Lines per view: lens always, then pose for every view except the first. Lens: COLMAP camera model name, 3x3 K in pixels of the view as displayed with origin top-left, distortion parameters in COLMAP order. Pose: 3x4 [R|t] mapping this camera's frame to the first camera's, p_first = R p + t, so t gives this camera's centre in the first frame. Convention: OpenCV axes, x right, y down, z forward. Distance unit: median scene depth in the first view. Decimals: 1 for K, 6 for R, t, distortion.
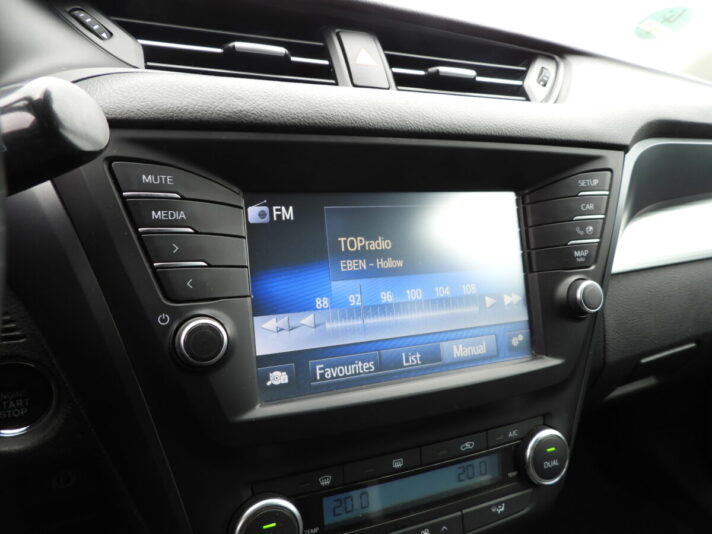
lens RADIAL K [[510.5, 0, 360.1], [0, 510.5, 262.3], [0, 0, 1]] dist [-0.005448, 0.002305]
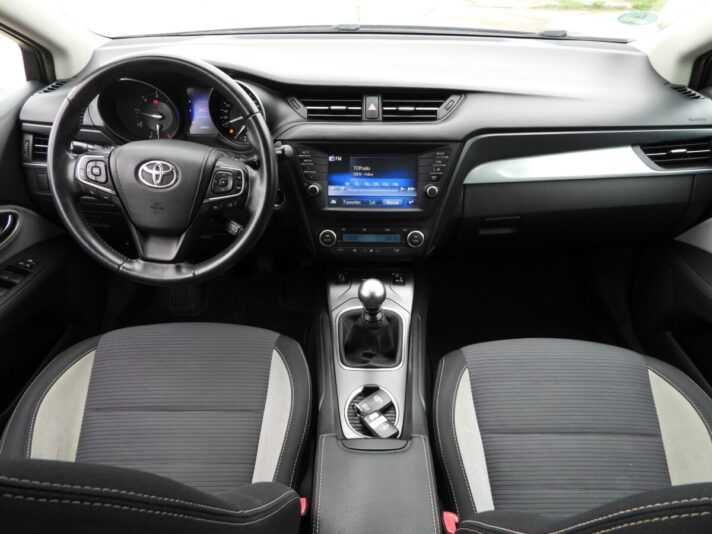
lens RADIAL K [[510.5, 0, 357.5], [0, 510.5, 265.3], [0, 0, 1]] dist [-0.005448, 0.002305]
pose [[0.910875, 0.187411, -0.367672, 1.399376], [-0.068210, 0.947052, 0.313751, -0.503324], [0.407005, -0.260709, 0.875430, -2.260862]]
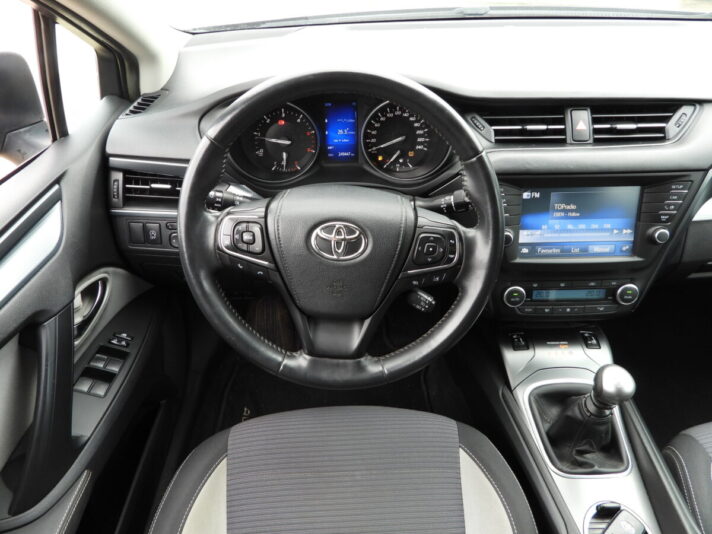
lens RADIAL K [[510.5, 0, 357.6], [0, 510.5, 267.4], [0, 0, 1]] dist [-0.005448, 0.002305]
pose [[0.920828, 0.177540, -0.347212, -0.006928], [-0.044867, 0.932676, 0.357915, -0.643922], [0.387380, -0.314000, 0.866799, -1.825185]]
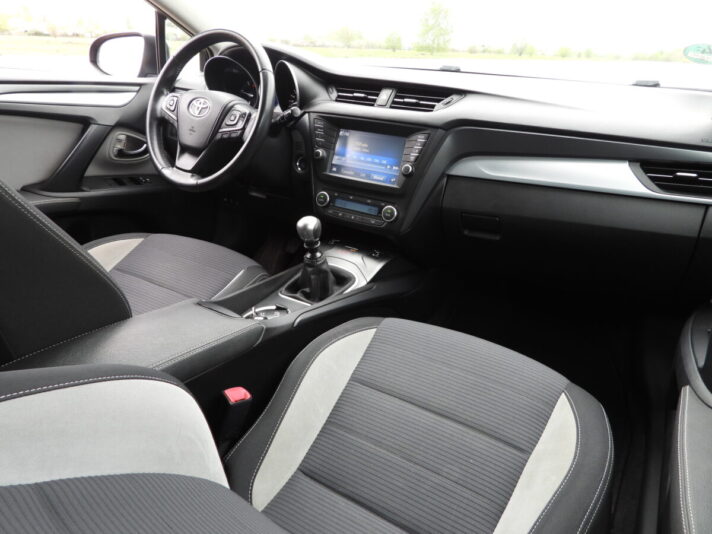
lens RADIAL K [[510.5, 0, 361.0], [0, 510.5, 265.6], [0, 0, 1]] dist [-0.005448, 0.002305]
pose [[0.572021, 0.289058, -0.767618, 3.398772], [-0.242651, 0.953593, 0.178269, 0.160950], [0.783526, 0.084290, 0.615616, -1.418448]]
